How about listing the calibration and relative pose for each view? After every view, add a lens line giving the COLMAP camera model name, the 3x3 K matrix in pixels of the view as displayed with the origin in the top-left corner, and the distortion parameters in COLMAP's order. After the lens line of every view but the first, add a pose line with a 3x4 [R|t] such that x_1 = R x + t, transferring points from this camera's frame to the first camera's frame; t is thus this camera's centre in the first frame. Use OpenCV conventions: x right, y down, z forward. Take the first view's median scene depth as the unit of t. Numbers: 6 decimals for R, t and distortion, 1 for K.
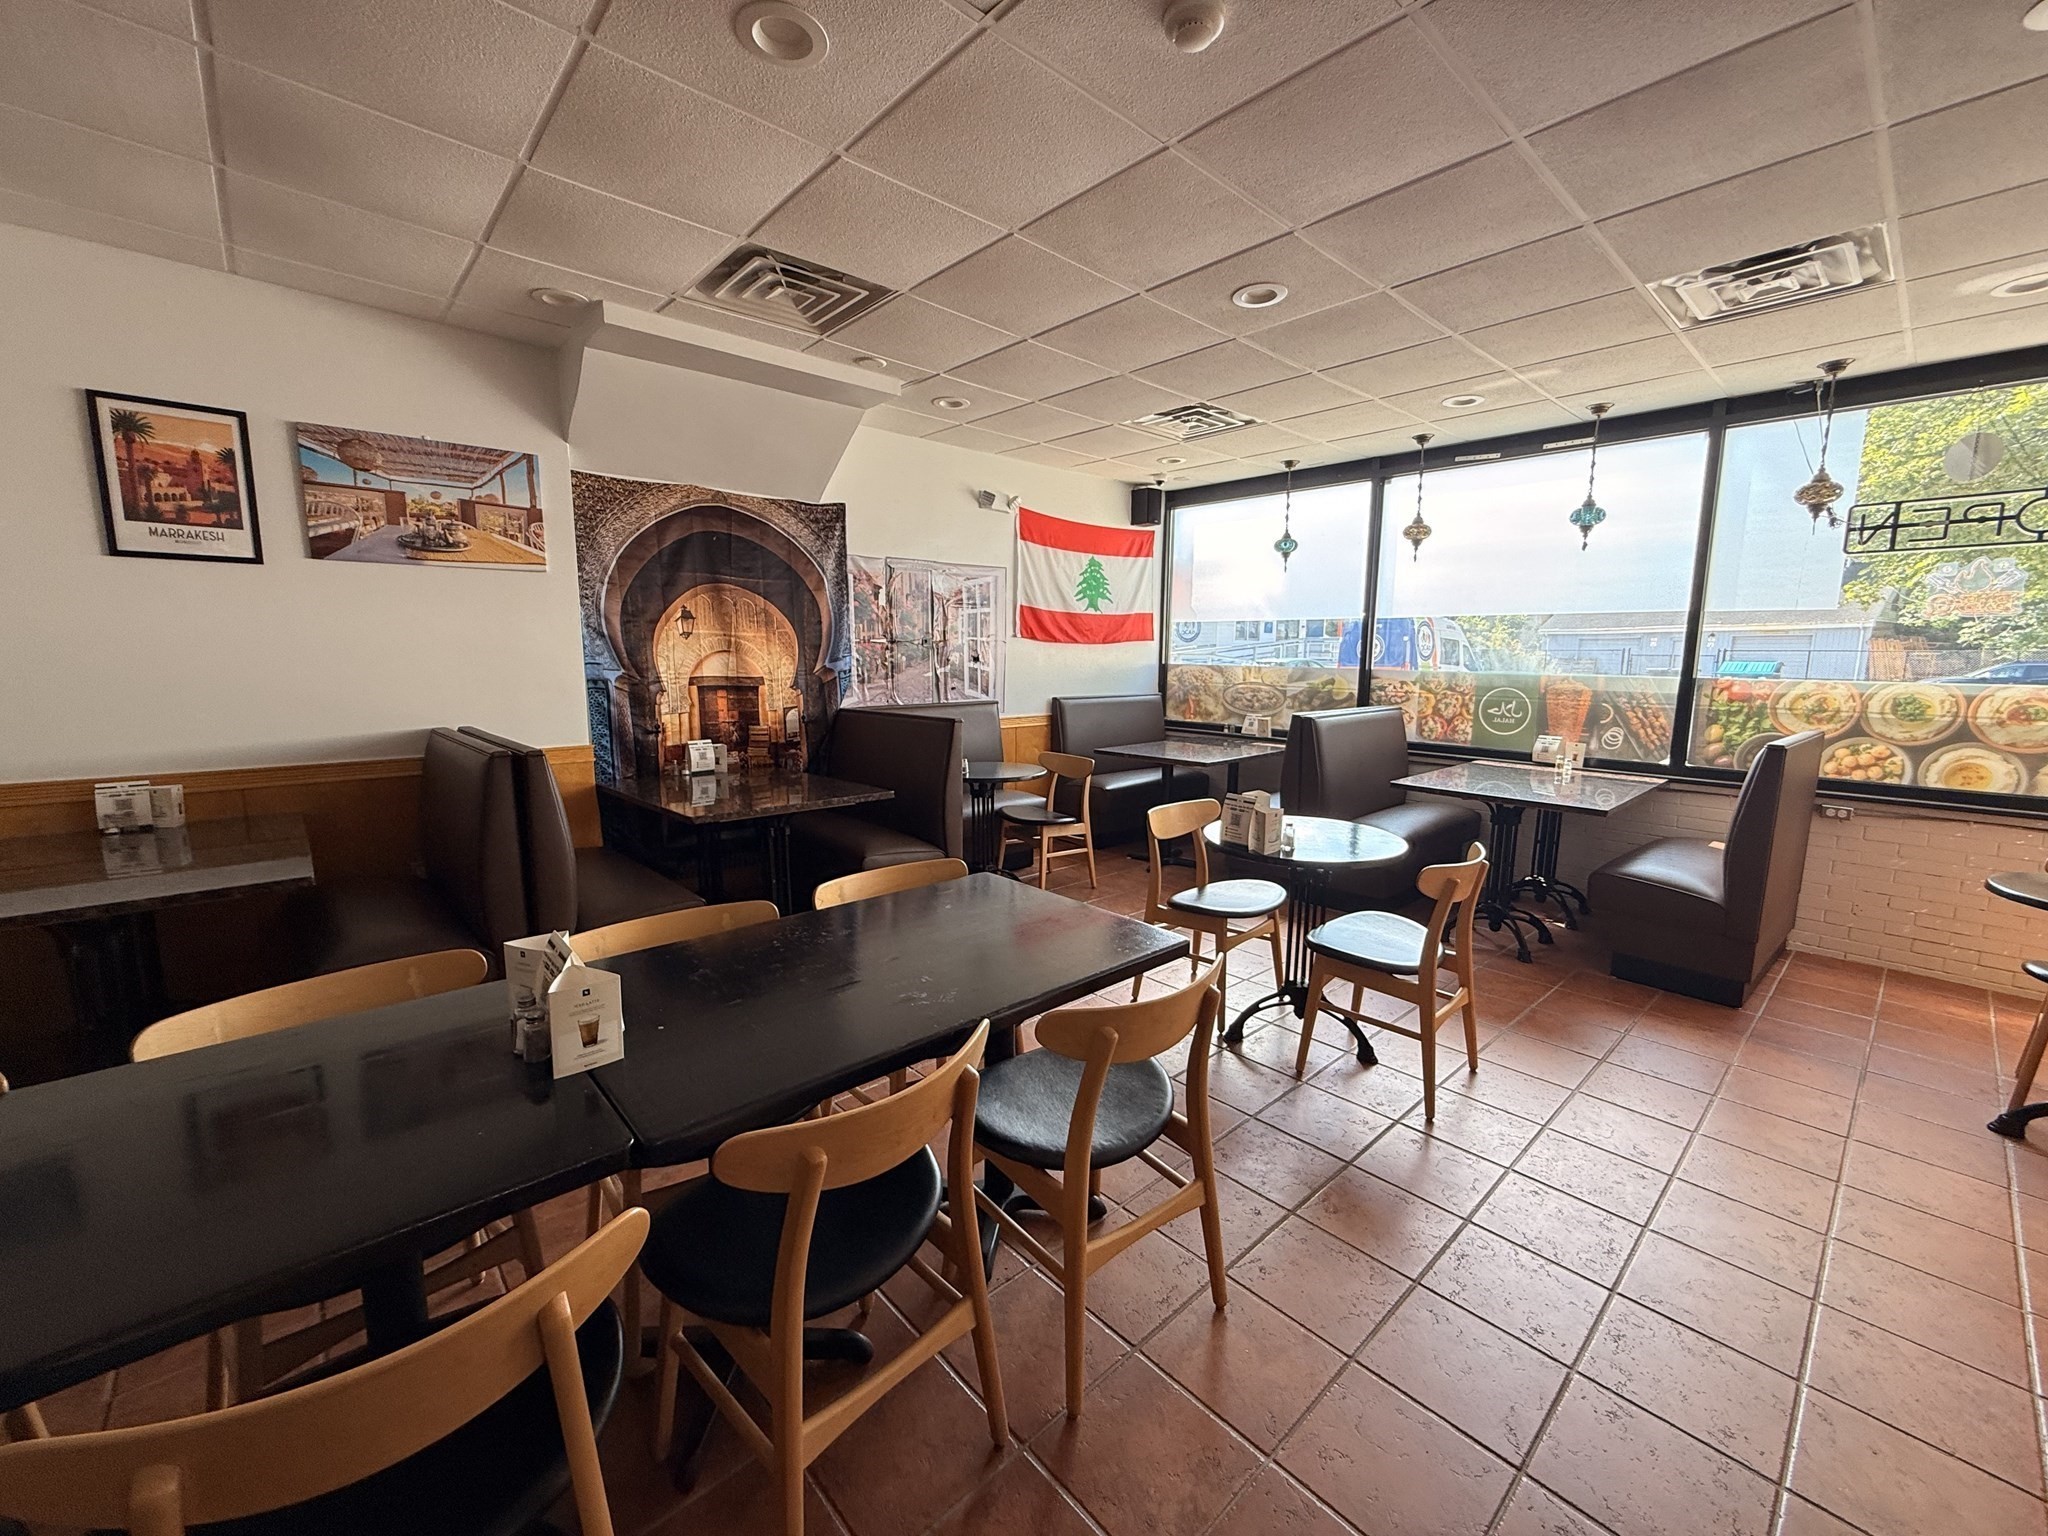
lens RADIAL K [[817.1, 0, 1019.7], [0, 817.1, 766.9], [0, 0, 1]] dist [0.000344, -0.000070]
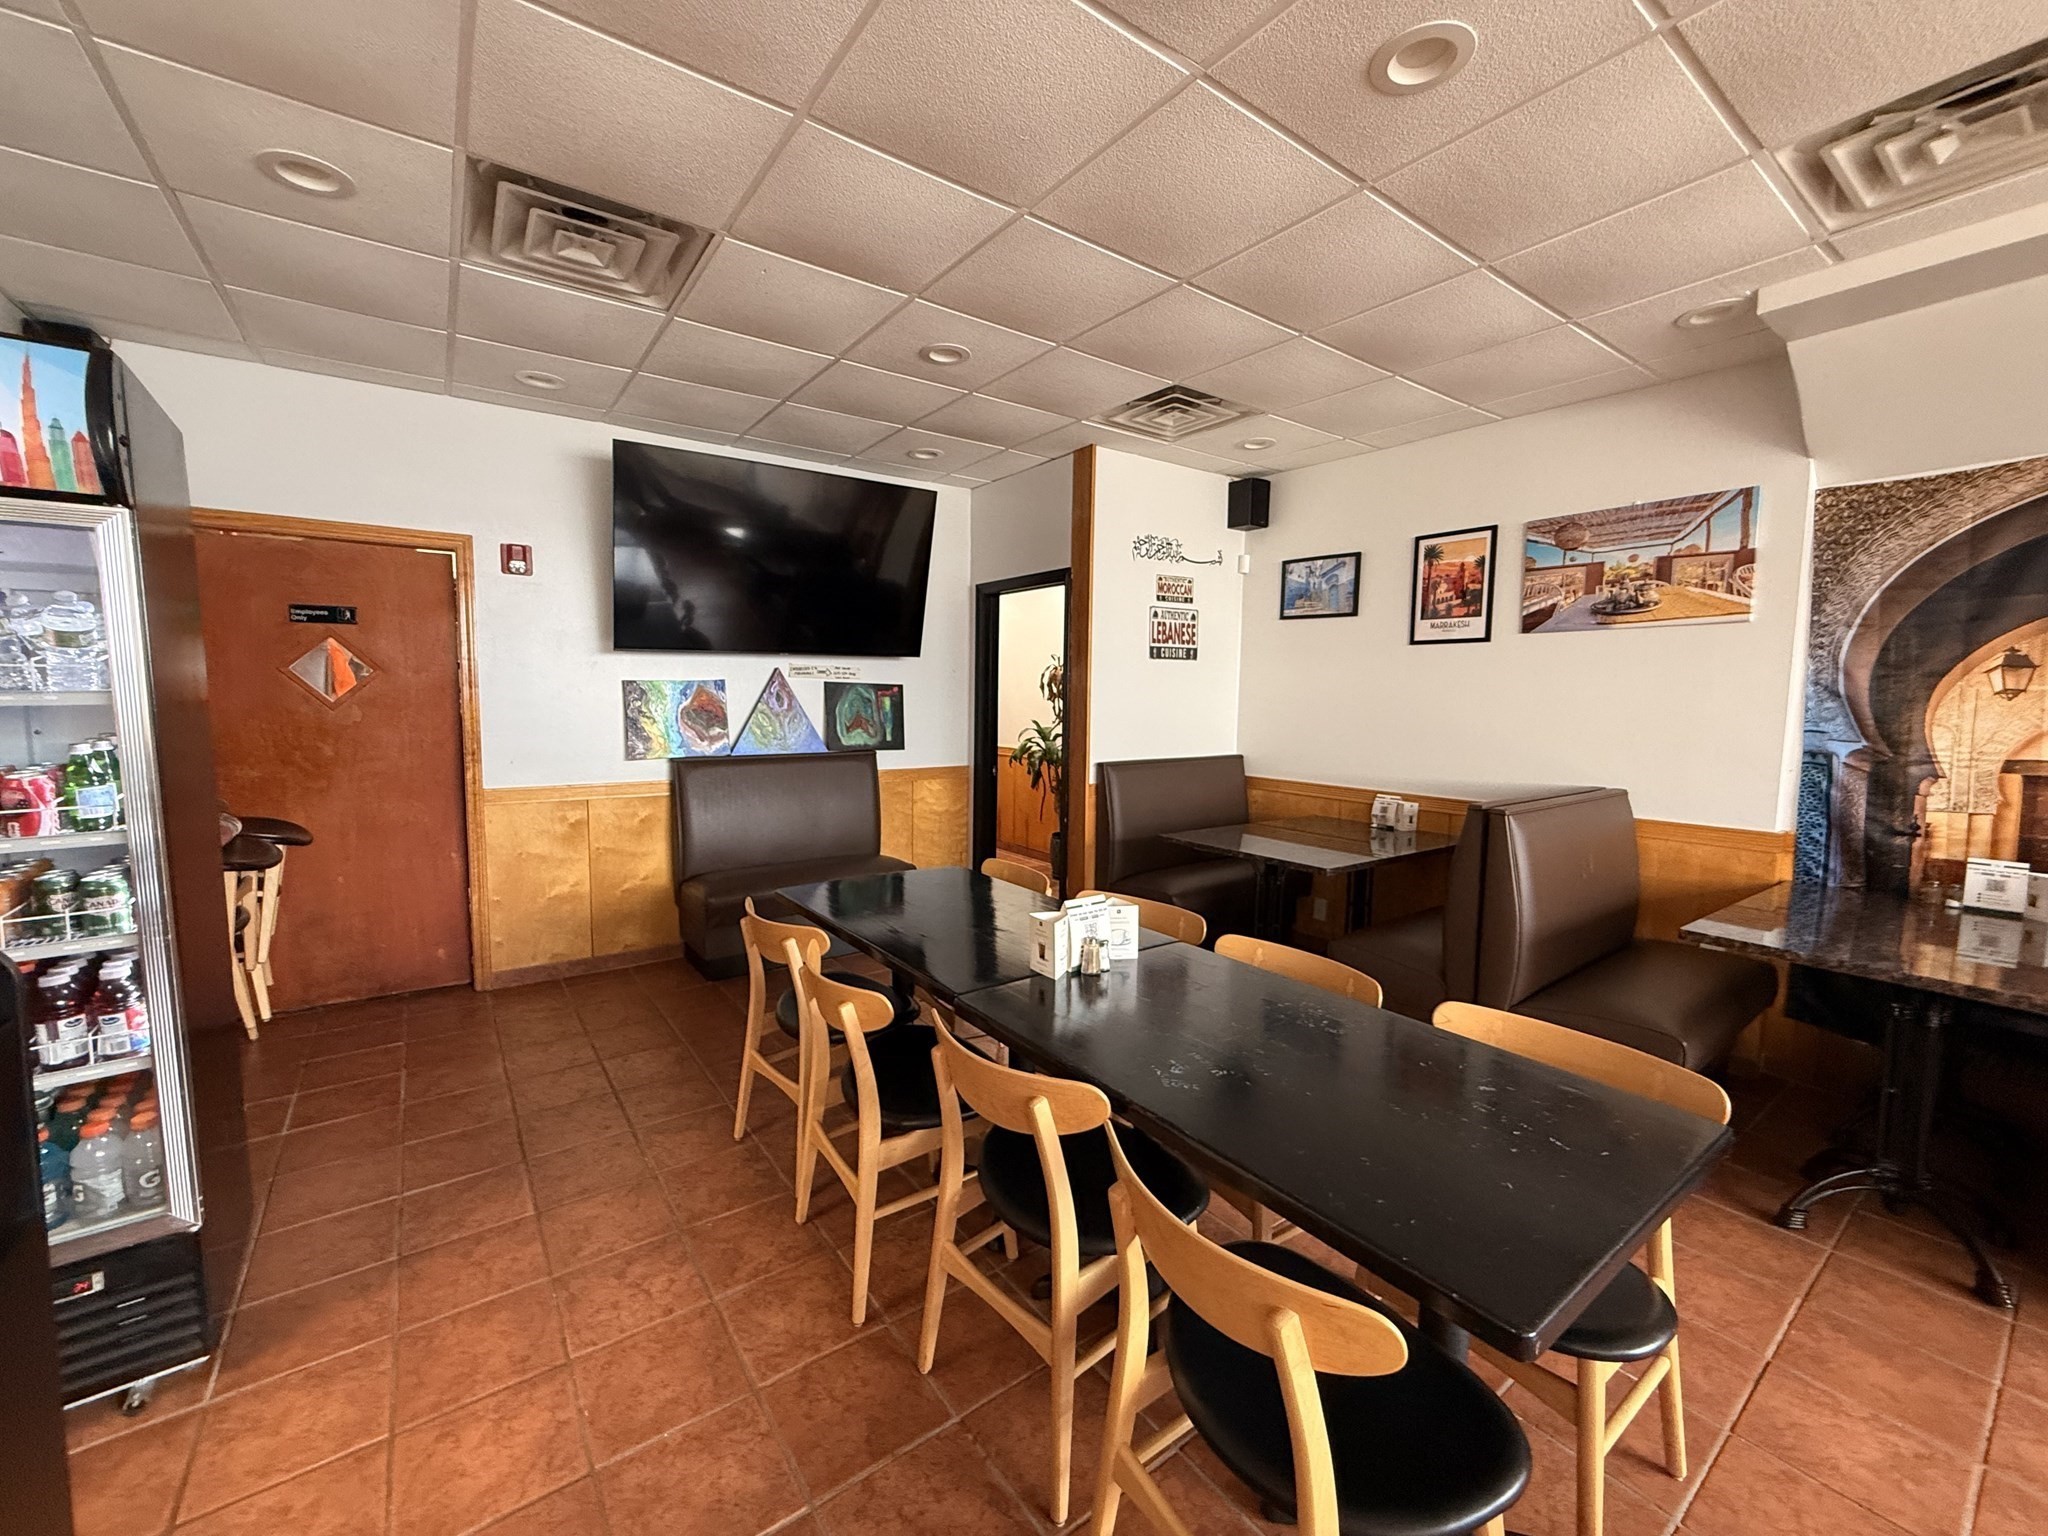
lens RADIAL K [[817.1, 0, 1019.7], [0, 817.1, 766.9], [0, 0, 1]] dist [0.000344, -0.000070]
pose [[-0.105491, 0.082429, -0.990998, 0.299627], [-0.150990, 0.983676, 0.097893, -0.050983], [0.982890, 0.159958, -0.091323, 0.308099]]
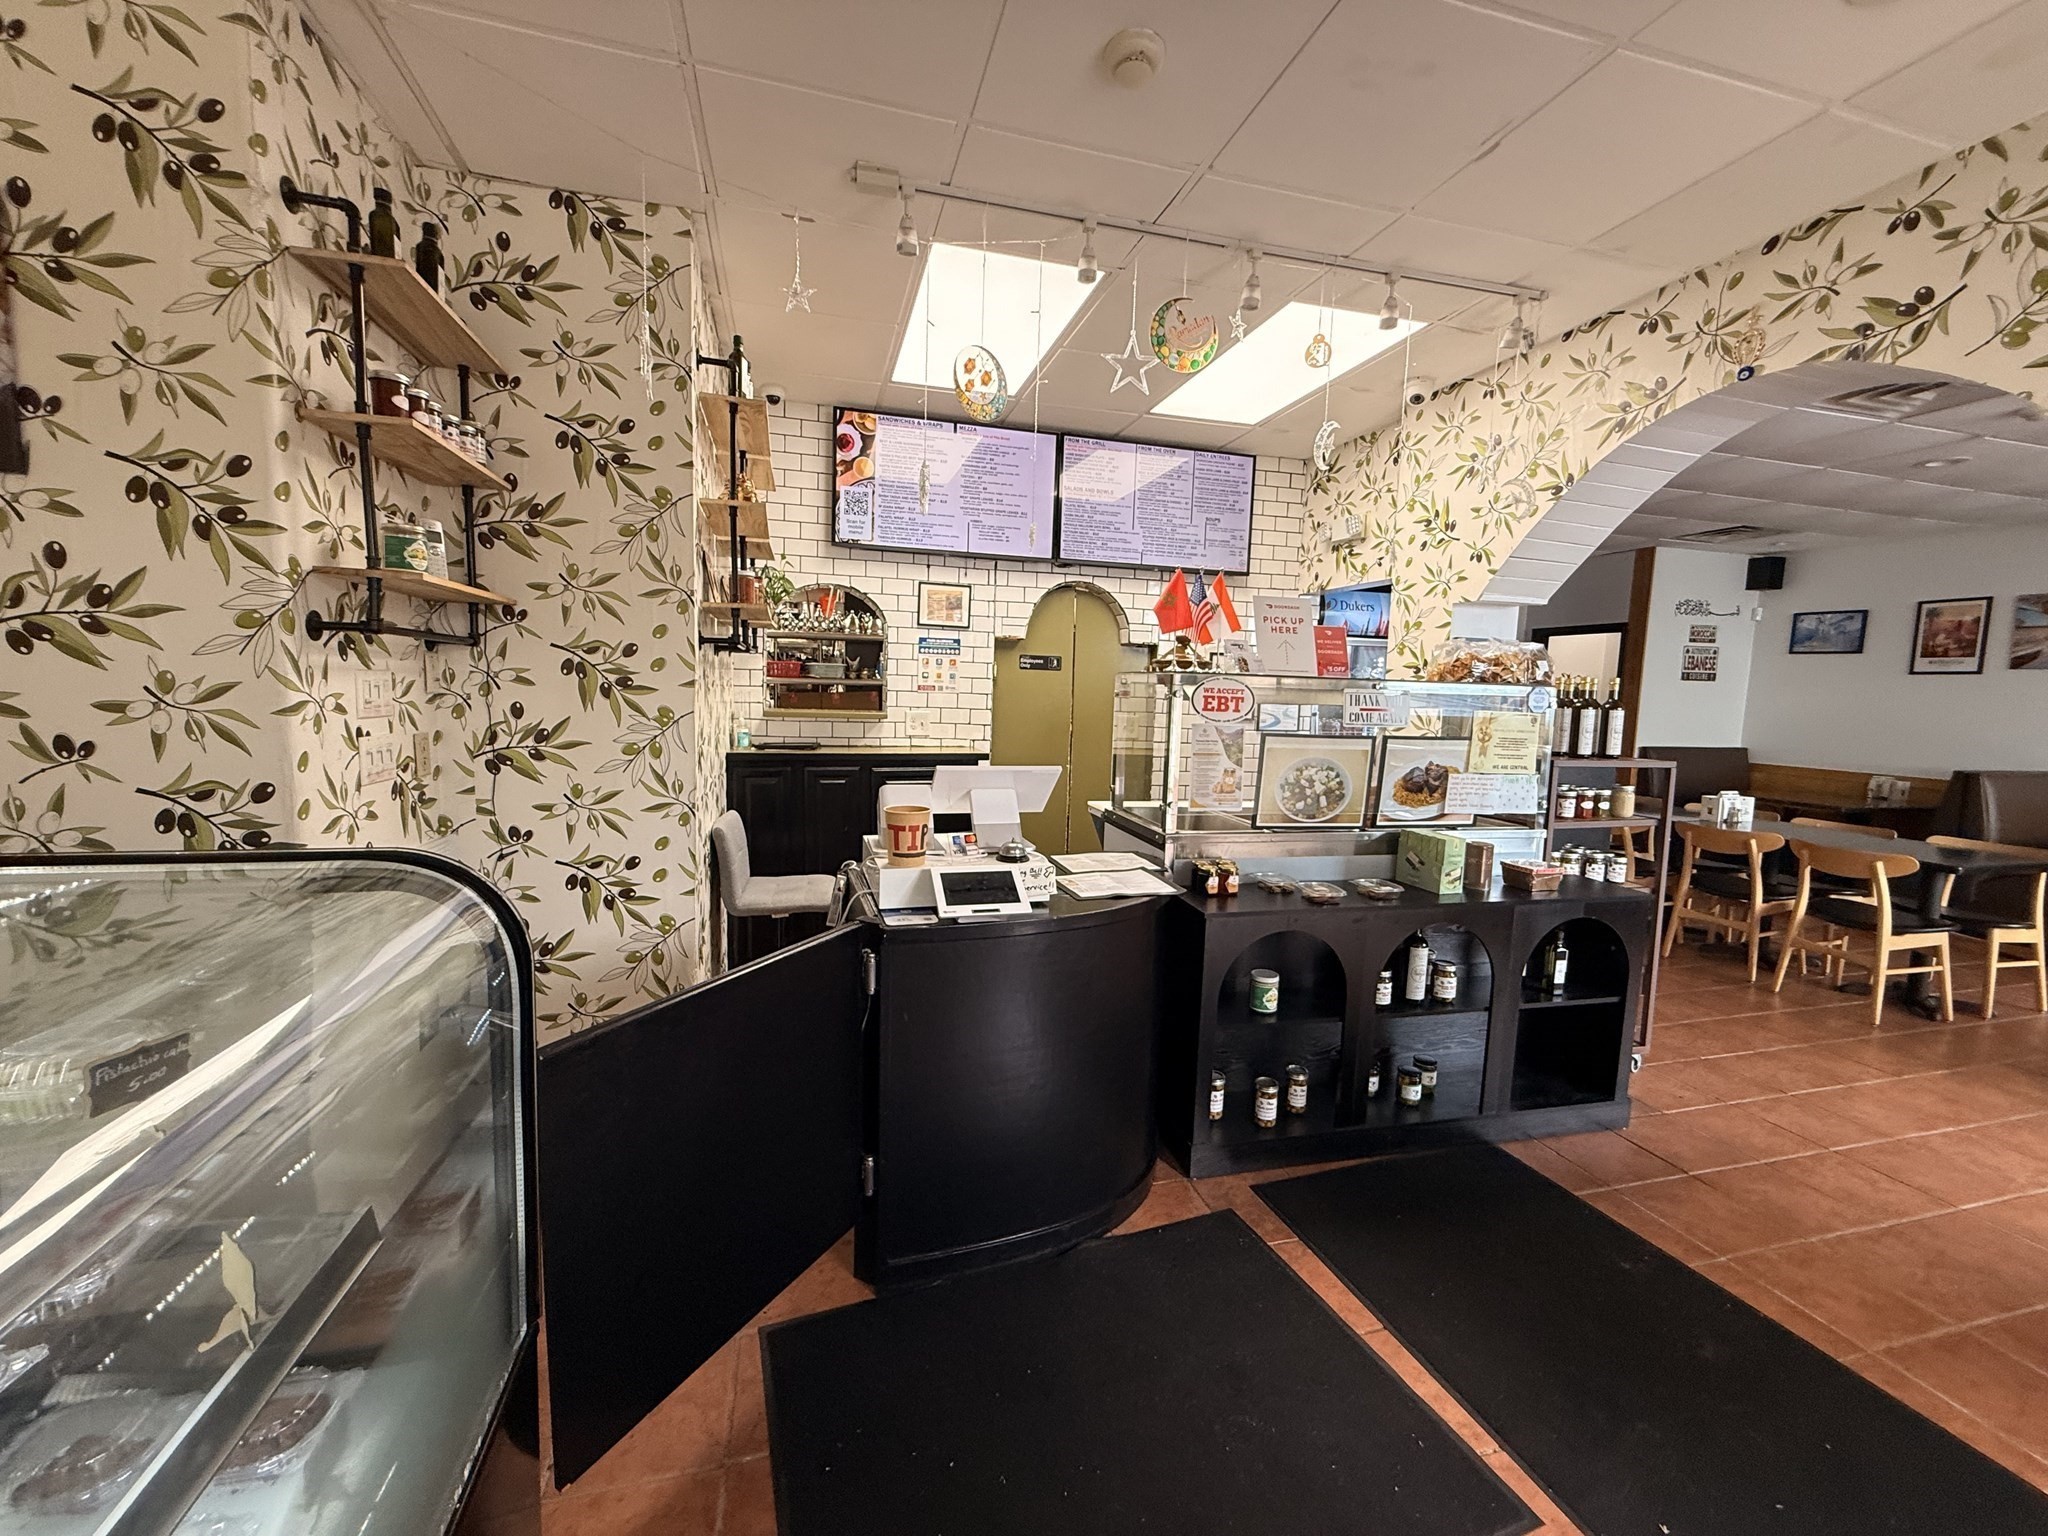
lens RADIAL K [[817.1, 0, 1019.7], [0, 817.1, 766.9], [0, 0, 1]] dist [0.000344, -0.000070]
pose [[-0.451685, 0.066804, -0.889673, 1.263054], [-0.157150, 0.975644, 0.153044, 0.014994], [0.878228, 0.208940, -0.430186, -0.066346]]
